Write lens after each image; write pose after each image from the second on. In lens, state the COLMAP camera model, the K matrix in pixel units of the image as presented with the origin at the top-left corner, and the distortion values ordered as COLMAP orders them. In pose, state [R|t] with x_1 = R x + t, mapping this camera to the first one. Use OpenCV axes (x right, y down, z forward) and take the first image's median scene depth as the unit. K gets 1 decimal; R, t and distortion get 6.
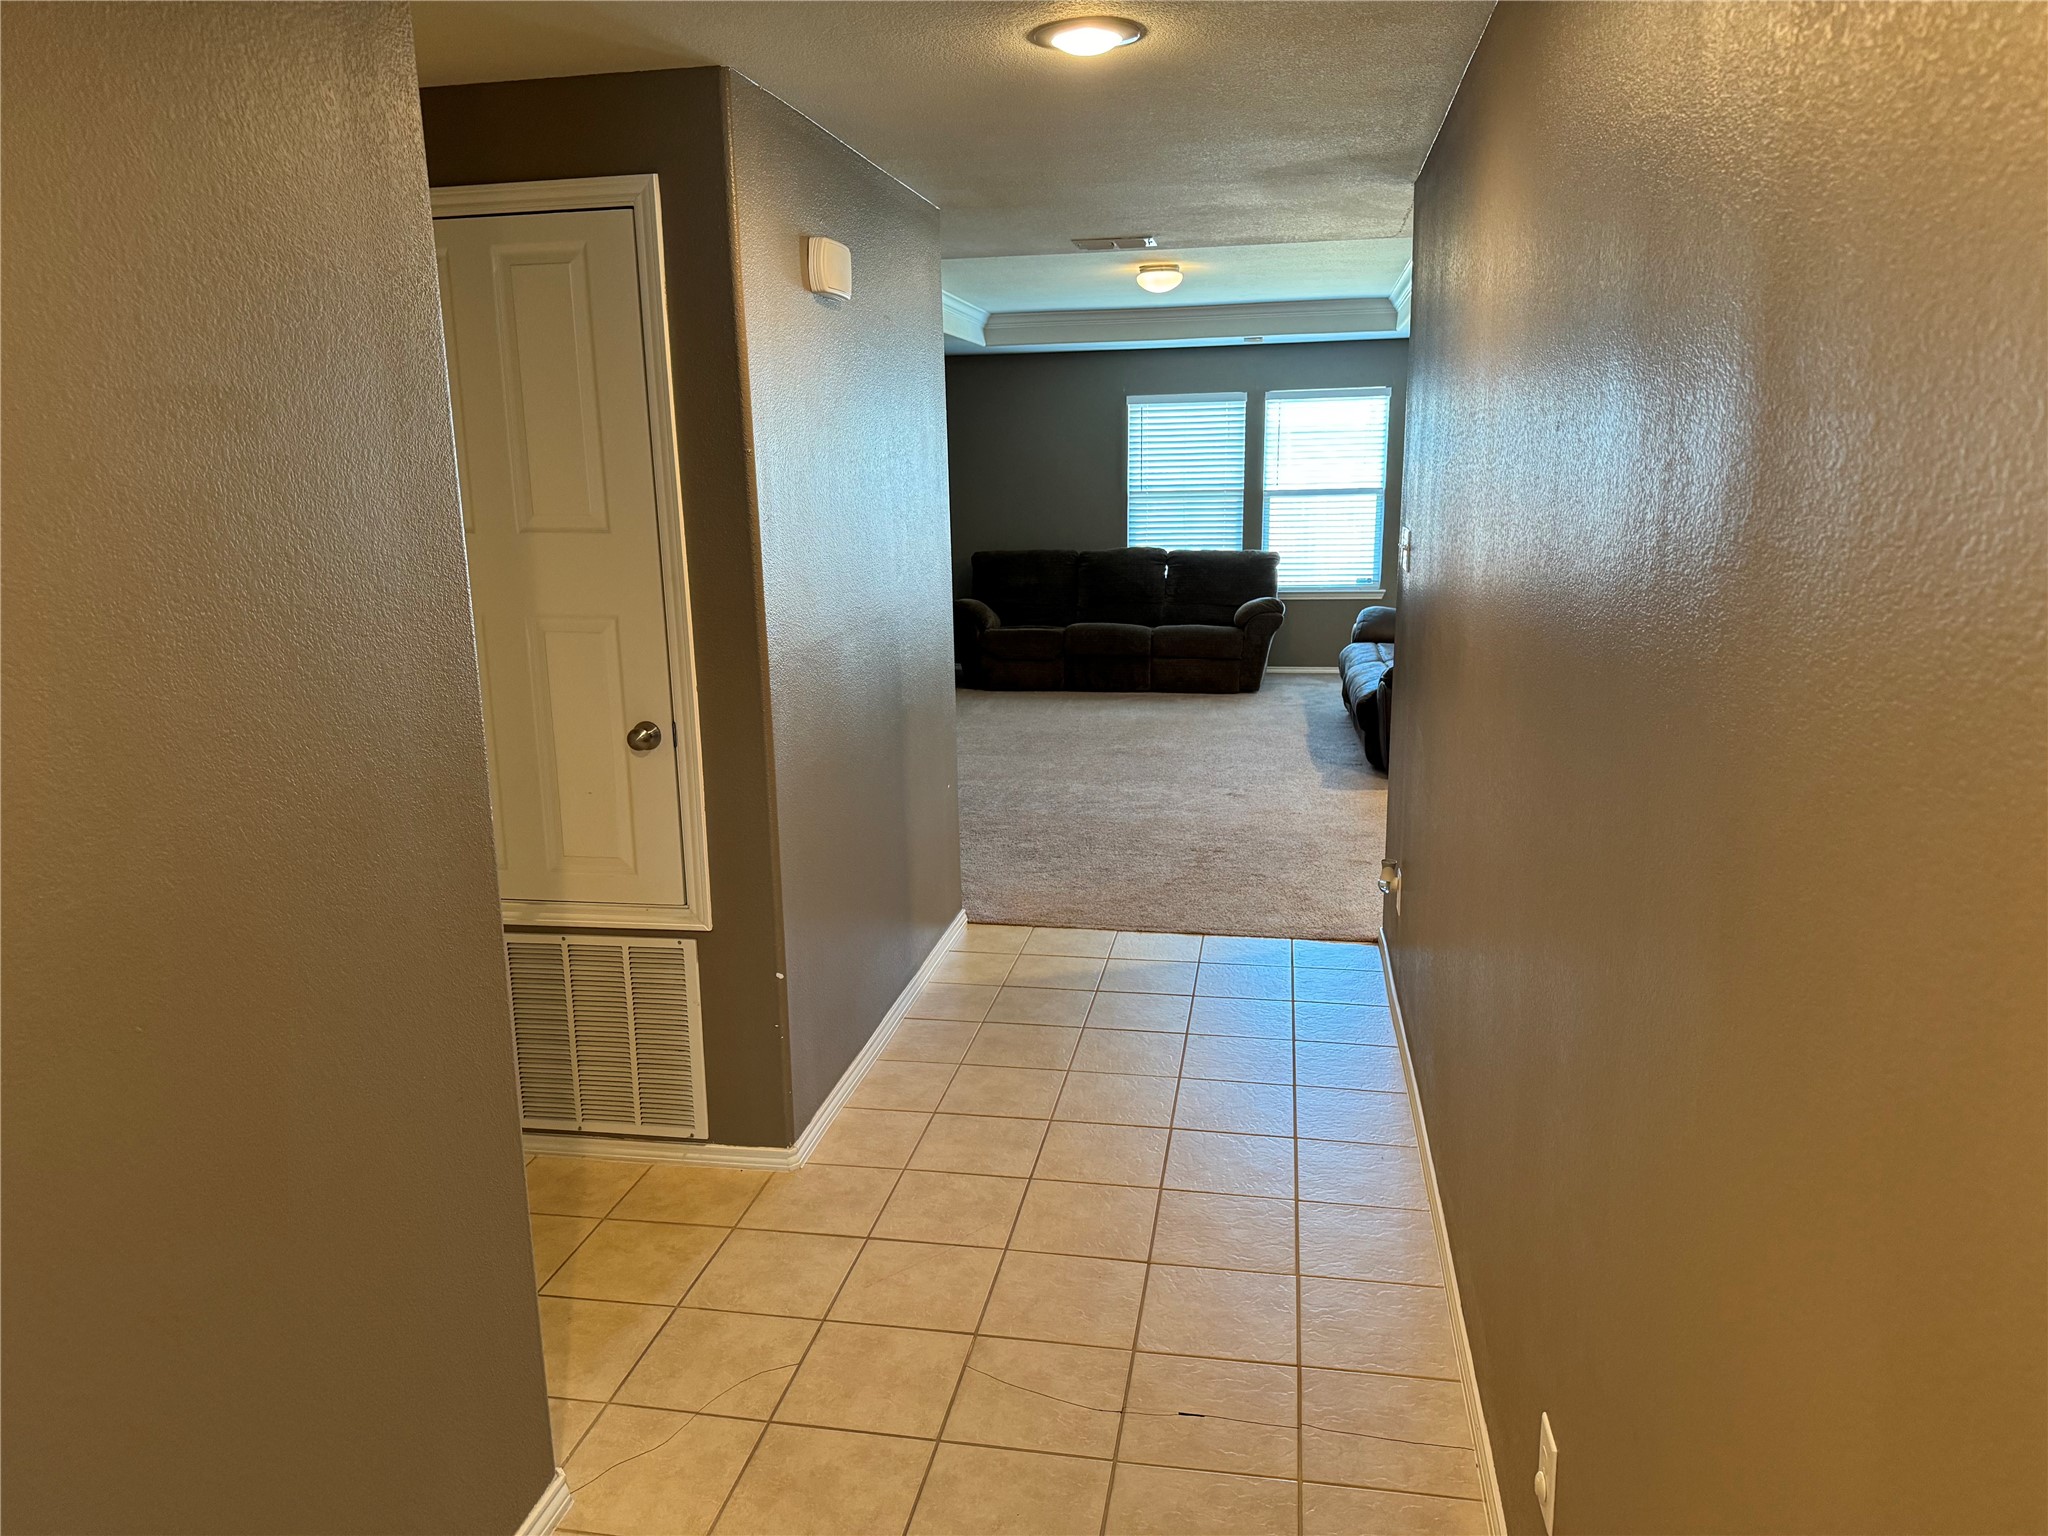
lens RADIAL K [[1439.2, 0, 1025.3], [0, 1439.2, 766.7], [0, 0, 1]] dist [0.028194, -0.038954]
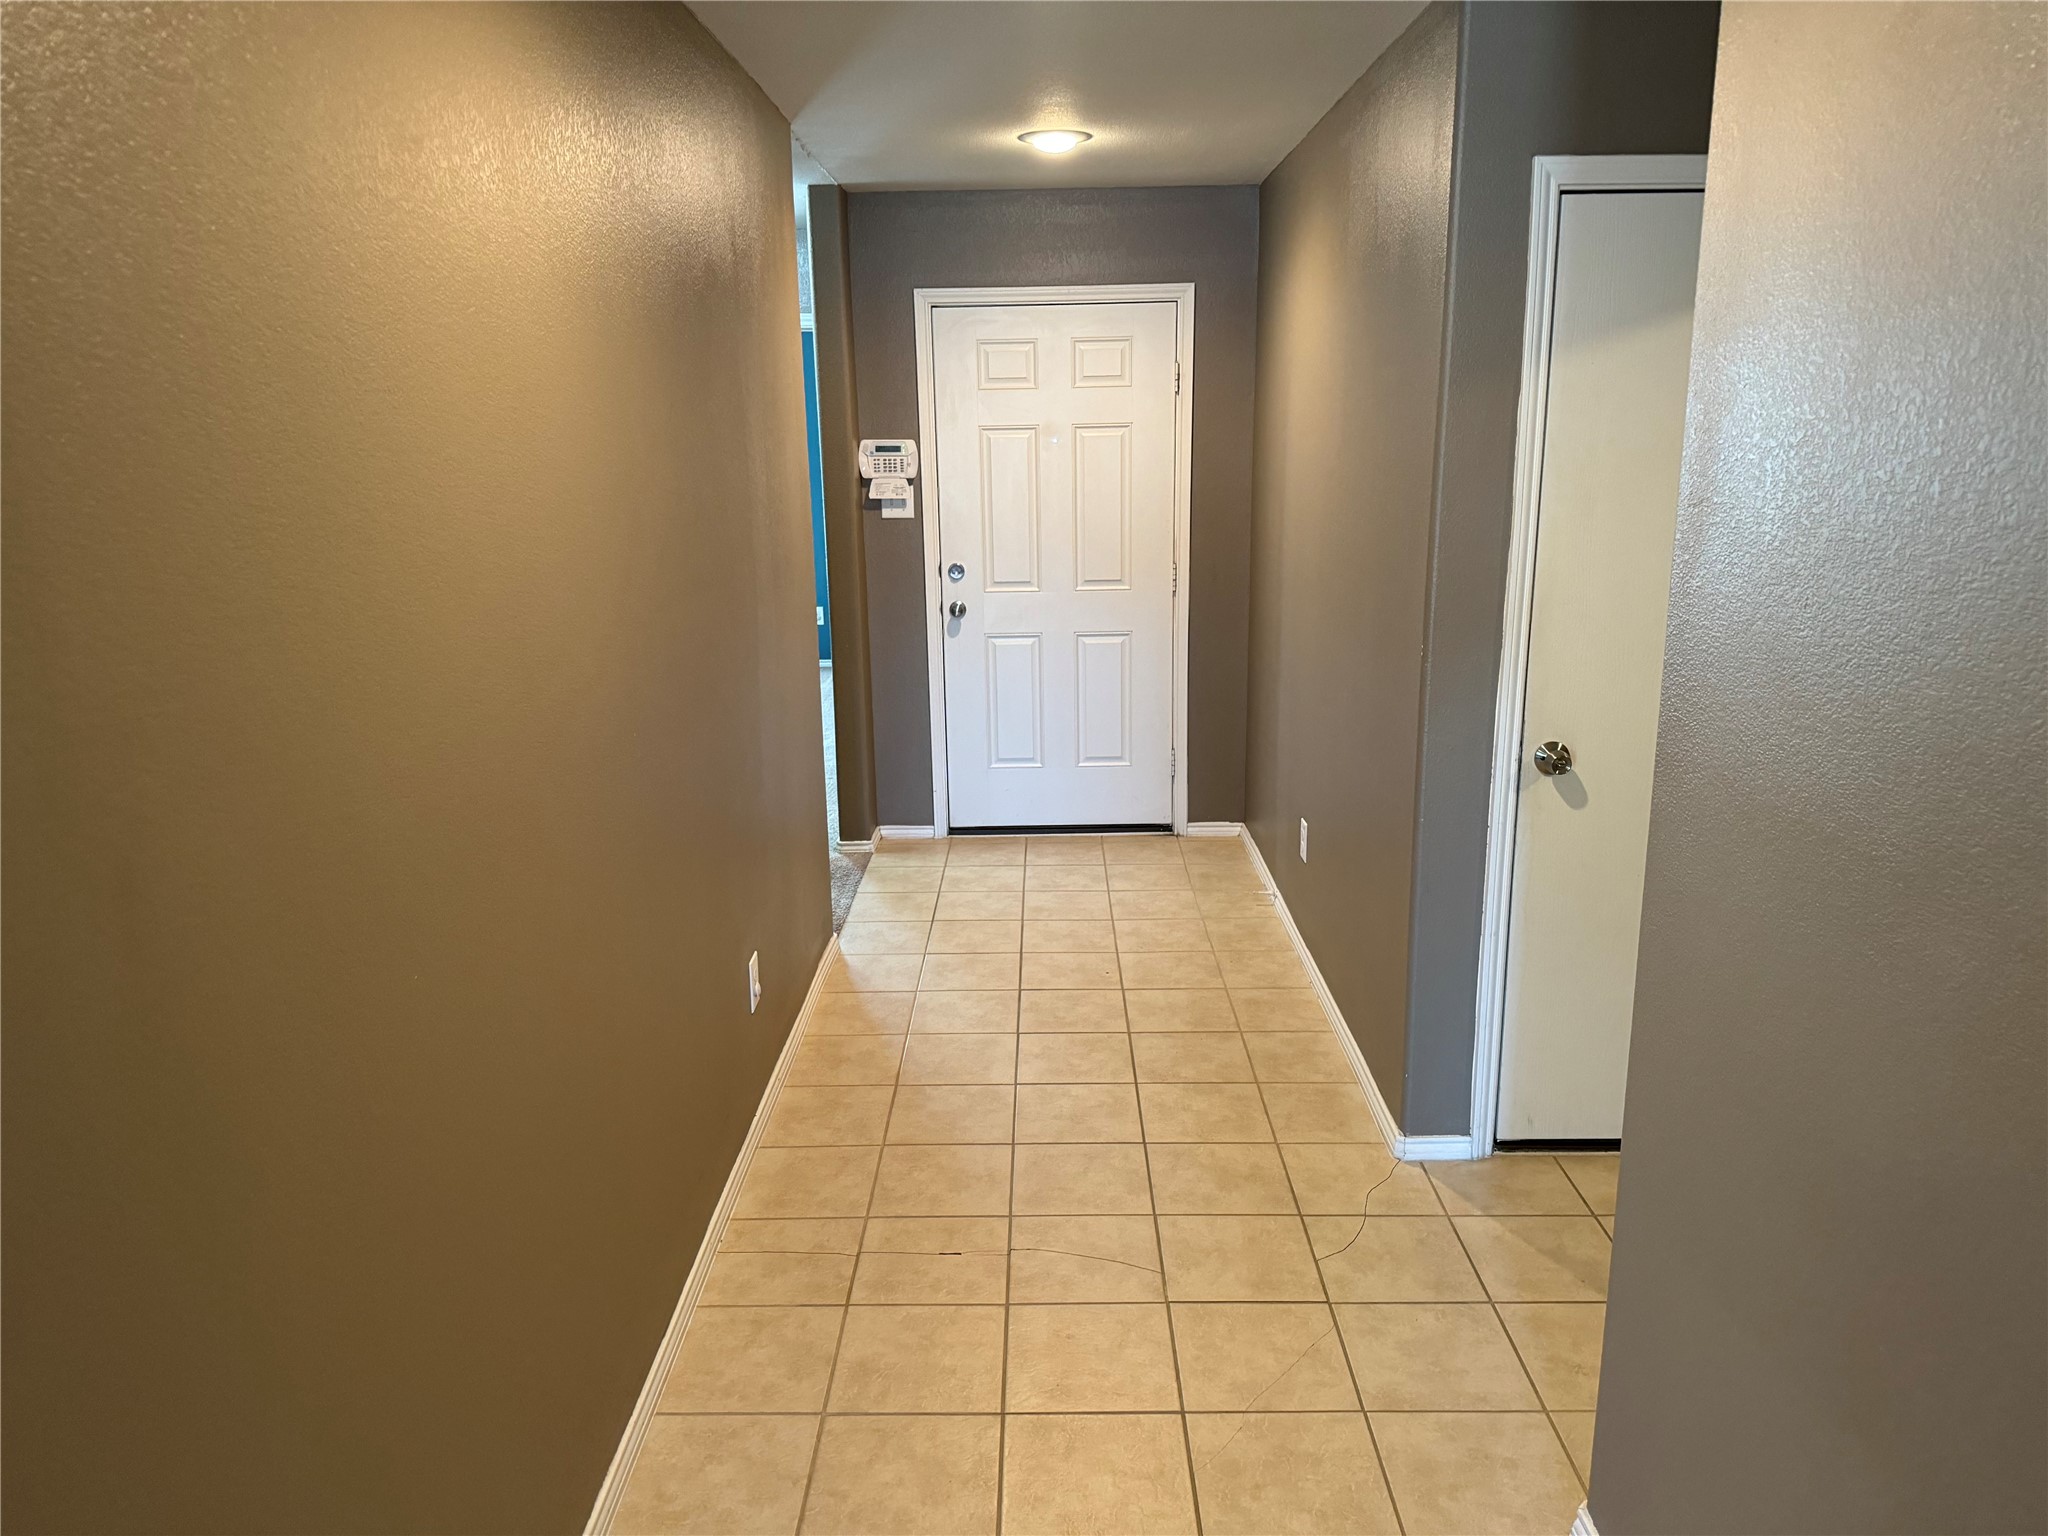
lens RADIAL K [[1439.2, 0, 1028.0], [0, 1439.2, 769.2], [0, 0, 1]] dist [0.028194, -0.038954]
pose [[-0.985554, 0.072754, -0.152937, 0.196047], [-0.001093, 0.900277, 0.435315, -0.388071], [0.169357, 0.429194, -0.887193, 1.811538]]
